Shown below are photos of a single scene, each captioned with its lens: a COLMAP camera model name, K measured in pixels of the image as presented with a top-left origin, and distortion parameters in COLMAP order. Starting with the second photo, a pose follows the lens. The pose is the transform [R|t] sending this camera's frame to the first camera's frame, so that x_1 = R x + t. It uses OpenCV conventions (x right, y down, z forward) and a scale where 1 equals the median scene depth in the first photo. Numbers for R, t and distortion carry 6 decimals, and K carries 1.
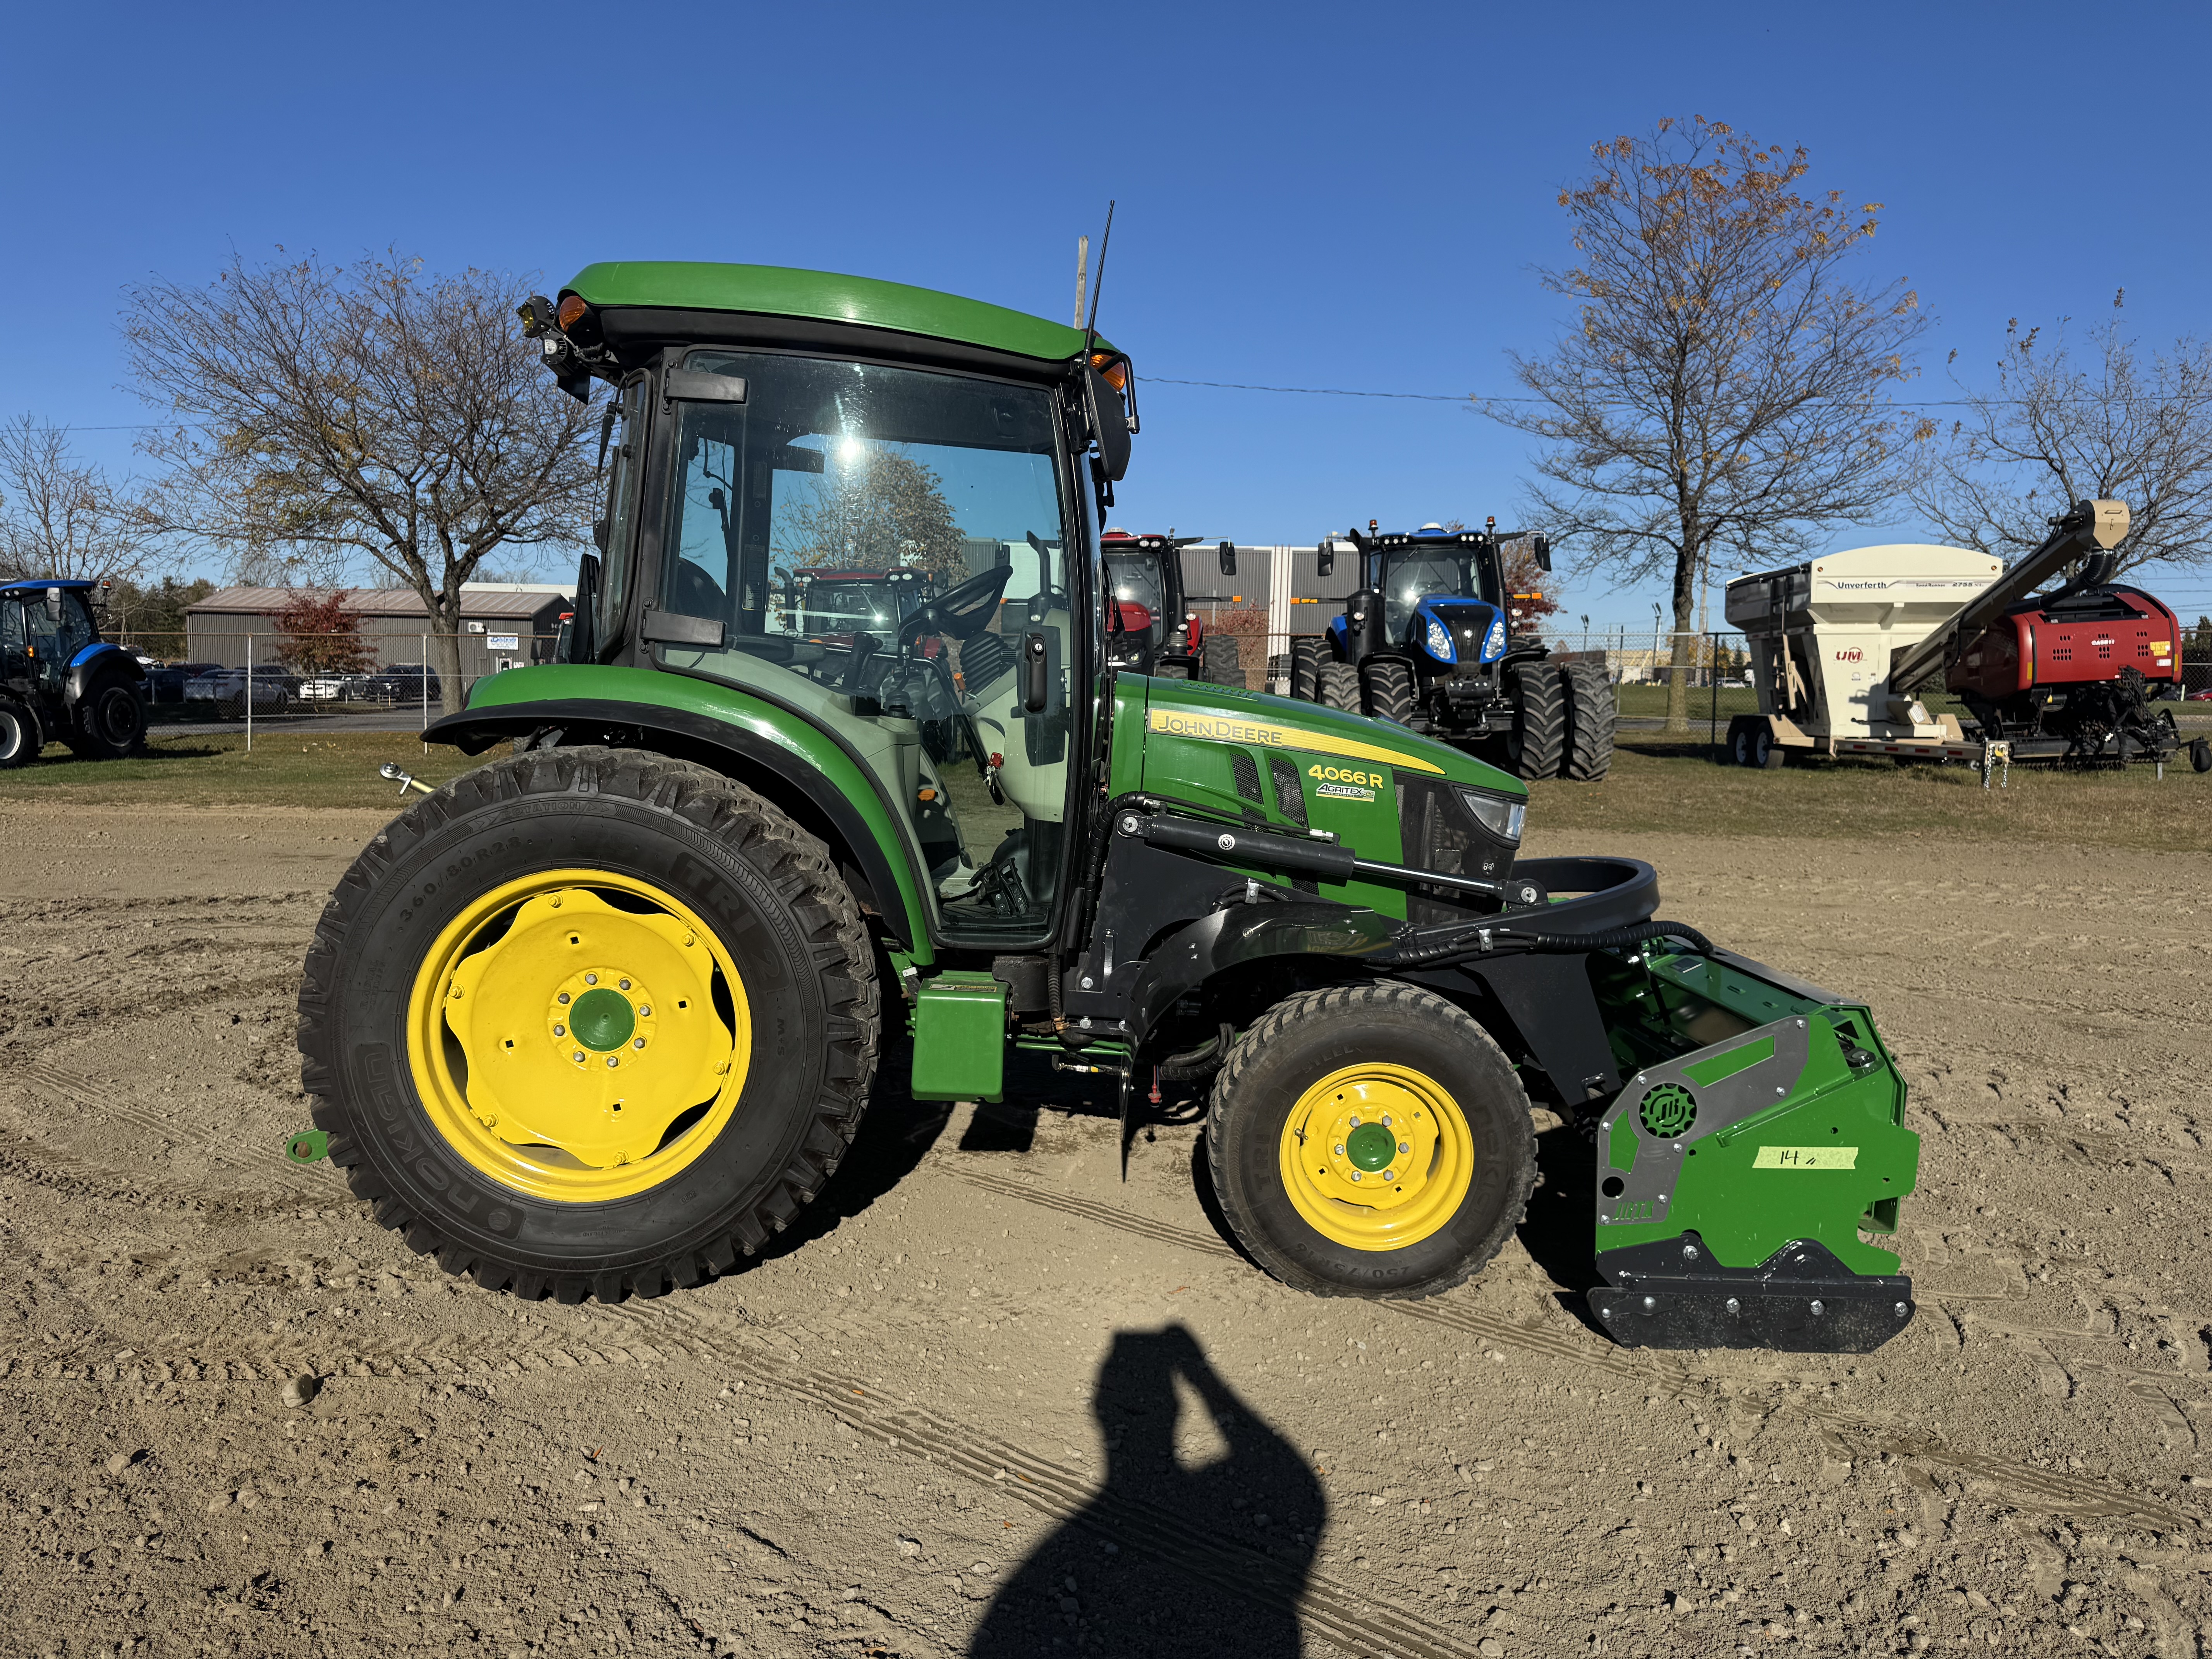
lens RADIAL K [[1576.7, 0, 1108.0], [0, 1576.7, 838.6], [0, 0, 1]] dist [0.002252, 0.007564]
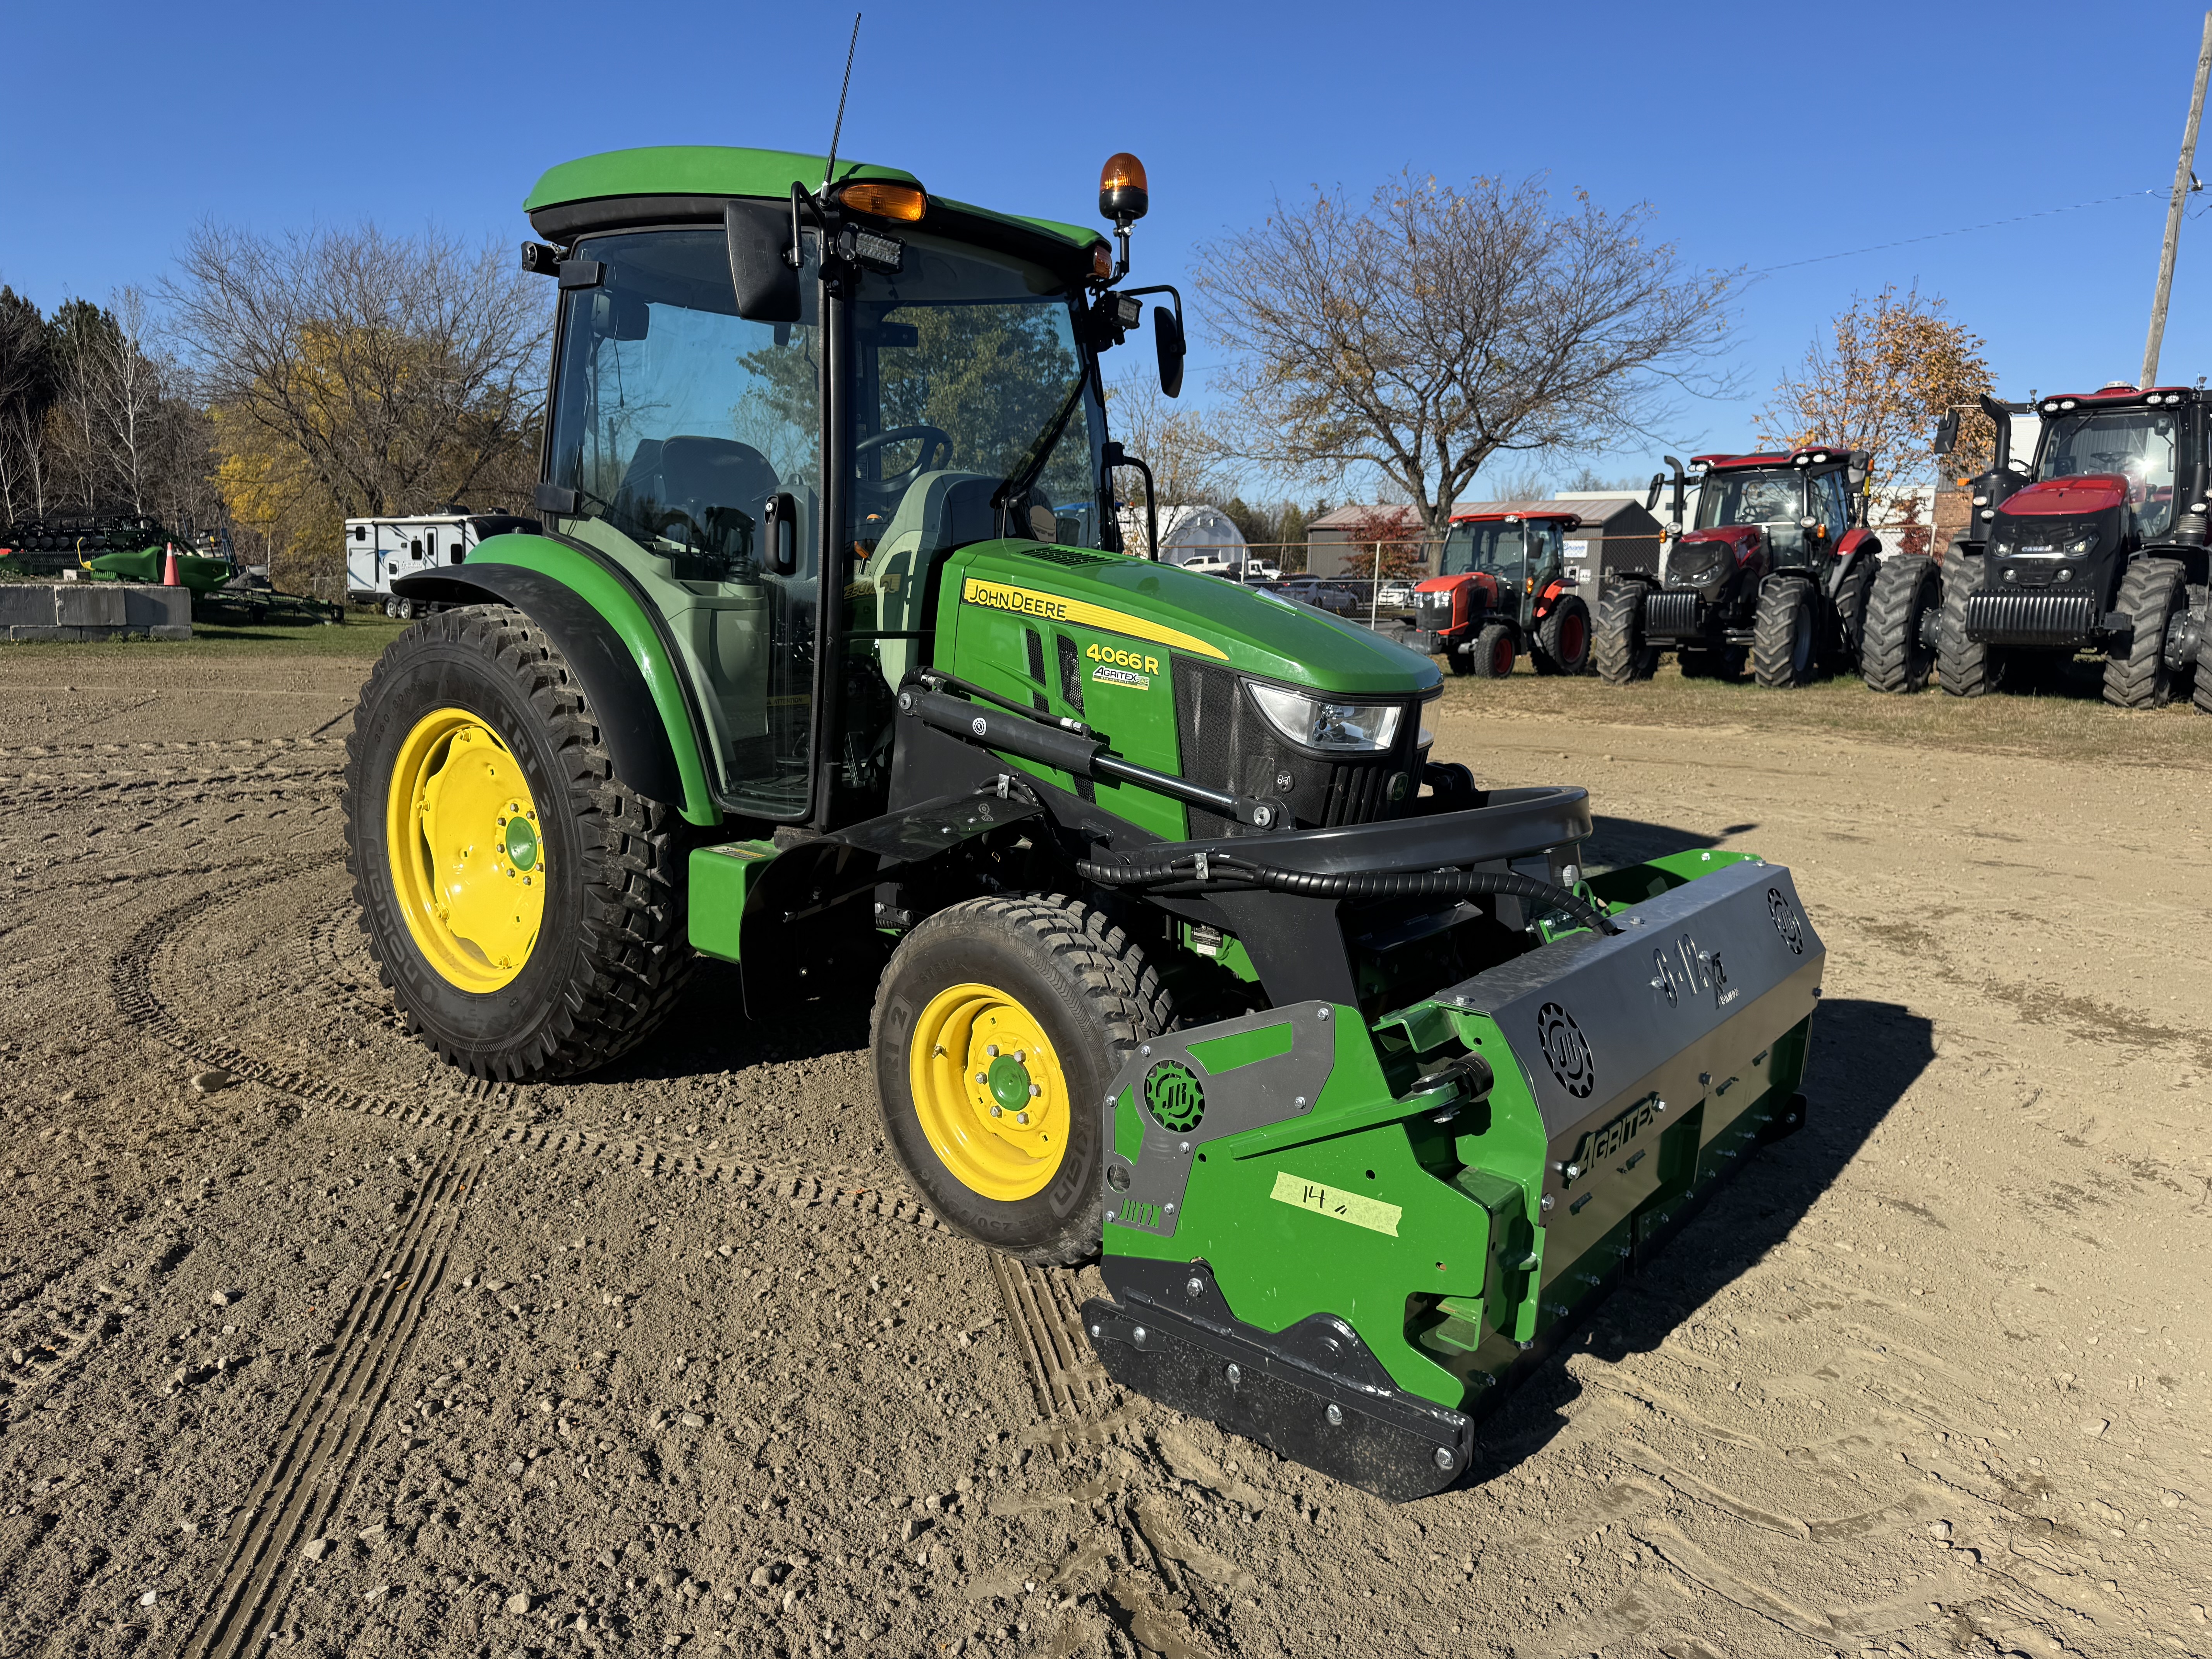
lens RADIAL K [[1573.9, 0, 1106.0], [0, 1573.9, 829.5], [0, 0, 1]] dist [0.090721, -0.142920]
pose [[0.770422, 0.096163, -0.630240, 0.098276], [-0.065054, 0.995257, 0.072334, -0.001208], [0.634207, -0.014728, 0.773023, 0.047634]]
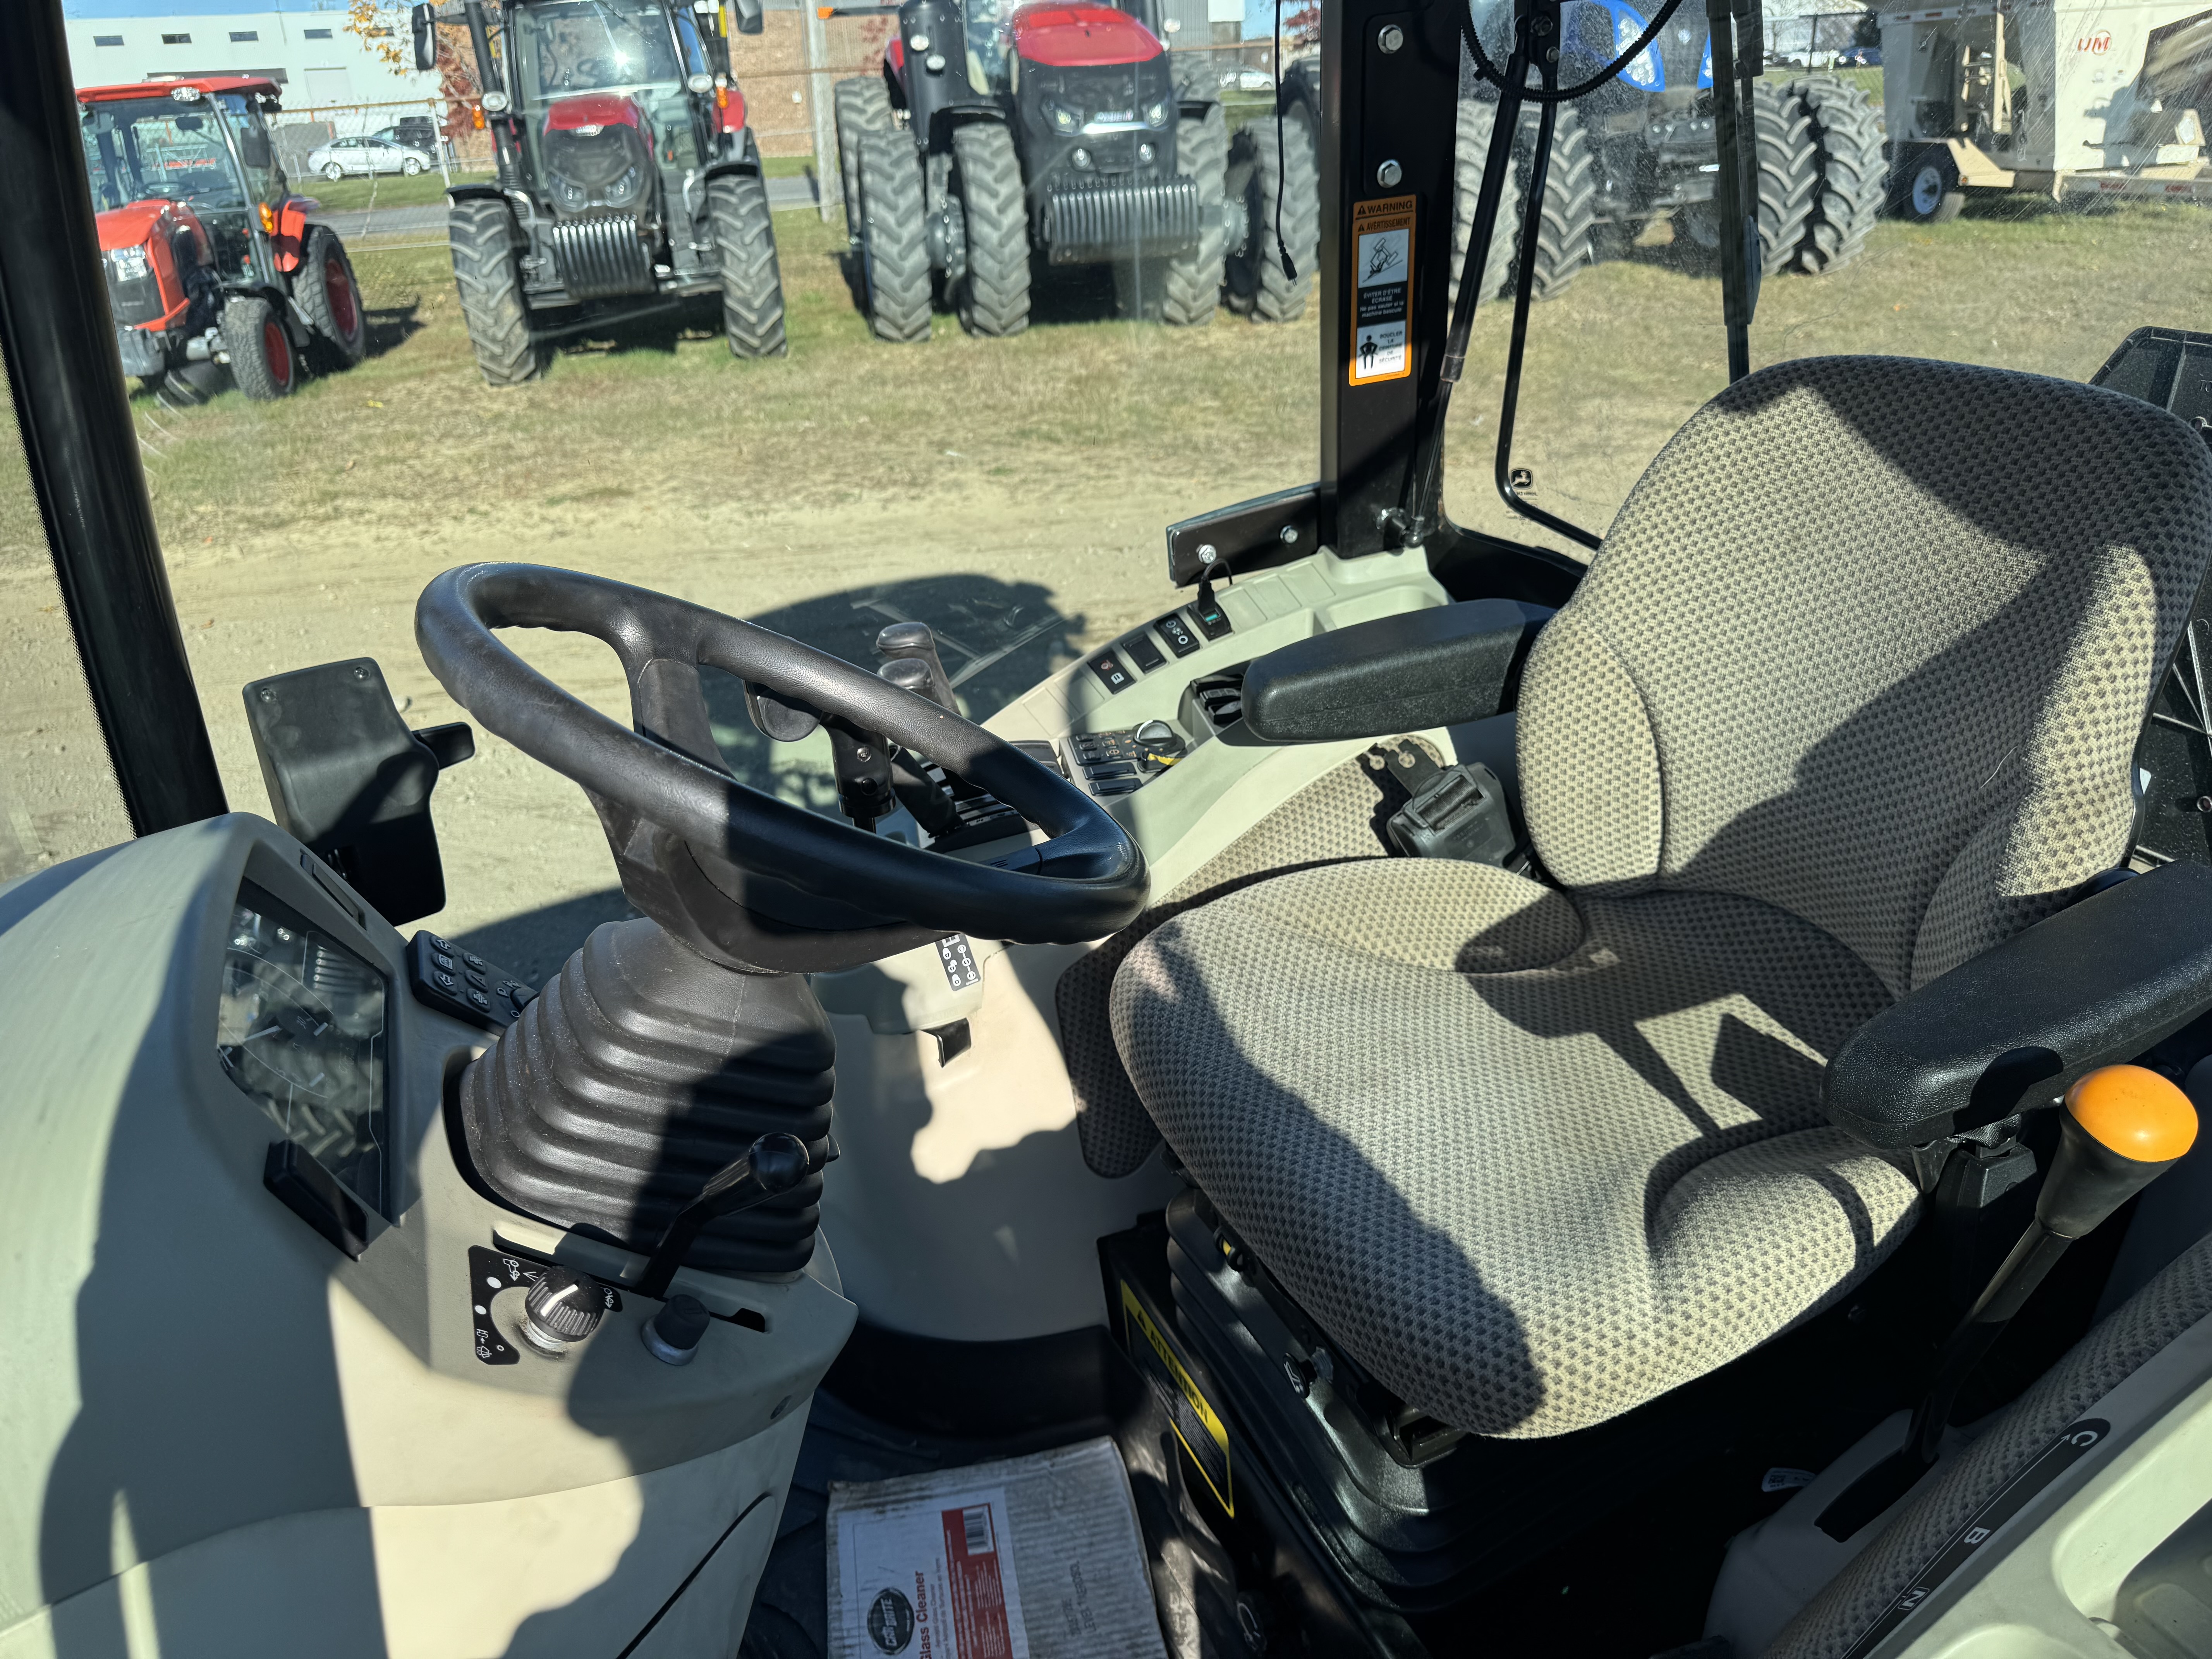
lens RADIAL K [[1539.5, 0, 1086.5], [0, 1539.5, 826.6], [0, 0, 1]] dist [0.098403, -0.140948]
pose [[0.974979, -0.144918, 0.168565, -0.087077], [0.081128, 0.937955, 0.337133, -0.040342], [-0.206963, -0.315022, 0.926244, 0.242826]]
